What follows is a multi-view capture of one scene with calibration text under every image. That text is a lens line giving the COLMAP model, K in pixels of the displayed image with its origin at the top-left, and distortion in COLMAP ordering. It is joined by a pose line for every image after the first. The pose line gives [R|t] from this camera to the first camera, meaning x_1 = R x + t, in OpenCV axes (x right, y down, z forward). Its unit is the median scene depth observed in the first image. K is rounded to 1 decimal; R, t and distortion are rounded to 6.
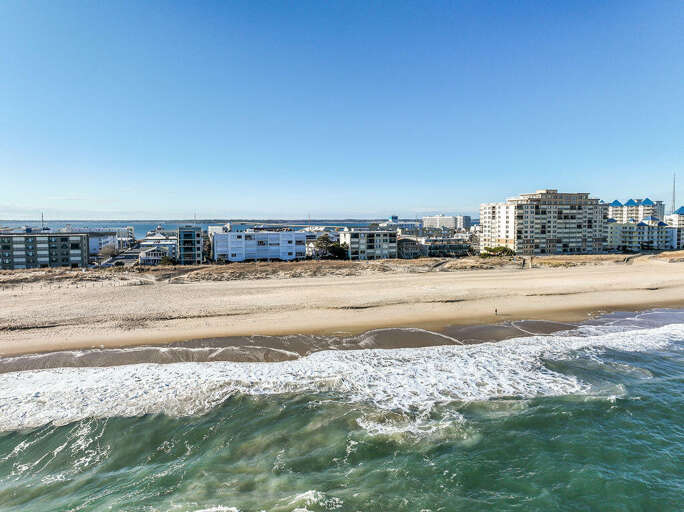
lens RADIAL K [[482.0, 0, 342.0], [0, 482.0, 256.0], [0, 0, 1]] dist [0.003673, 0.006255]
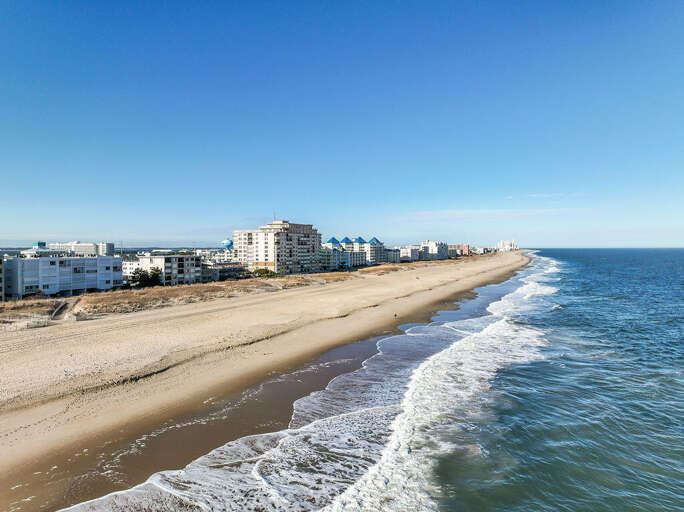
lens RADIAL K [[482.0, 0, 342.0], [0, 482.0, 256.0], [0, 0, 1]] dist [0.003673, 0.006255]
pose [[0.680116, -0.009018, 0.733049, -0.380852], [0.053021, 0.997911, -0.036916, 0.002658], [-0.731184, 0.063974, 0.679174, 0.089559]]
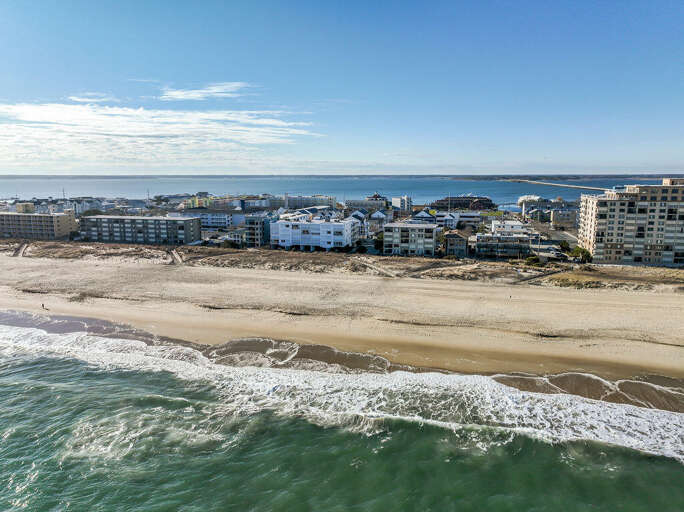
lens RADIAL K [[482.0, 0, 342.0], [0, 482.0, 256.0], [0, 0, 1]] dist [0.003673, 0.006255]
pose [[0.828906, 0.096229, -0.551049, 0.455373], [-0.043442, 0.993191, 0.108093, -0.081455], [0.557699, -0.065660, 0.827442, 0.067246]]
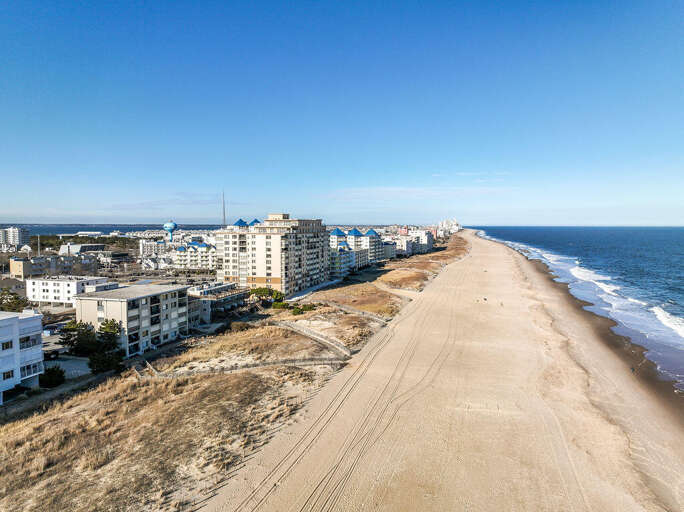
lens RADIAL K [[482.0, 0, 342.0], [0, 482.0, 256.0], [0, 0, 1]] dist [0.003673, 0.006255]
pose [[0.578042, -0.047037, 0.814650, -0.224095], [0.055389, 0.998296, 0.018339, -0.078484], [-0.814125, 0.034522, 0.579663, 0.457339]]
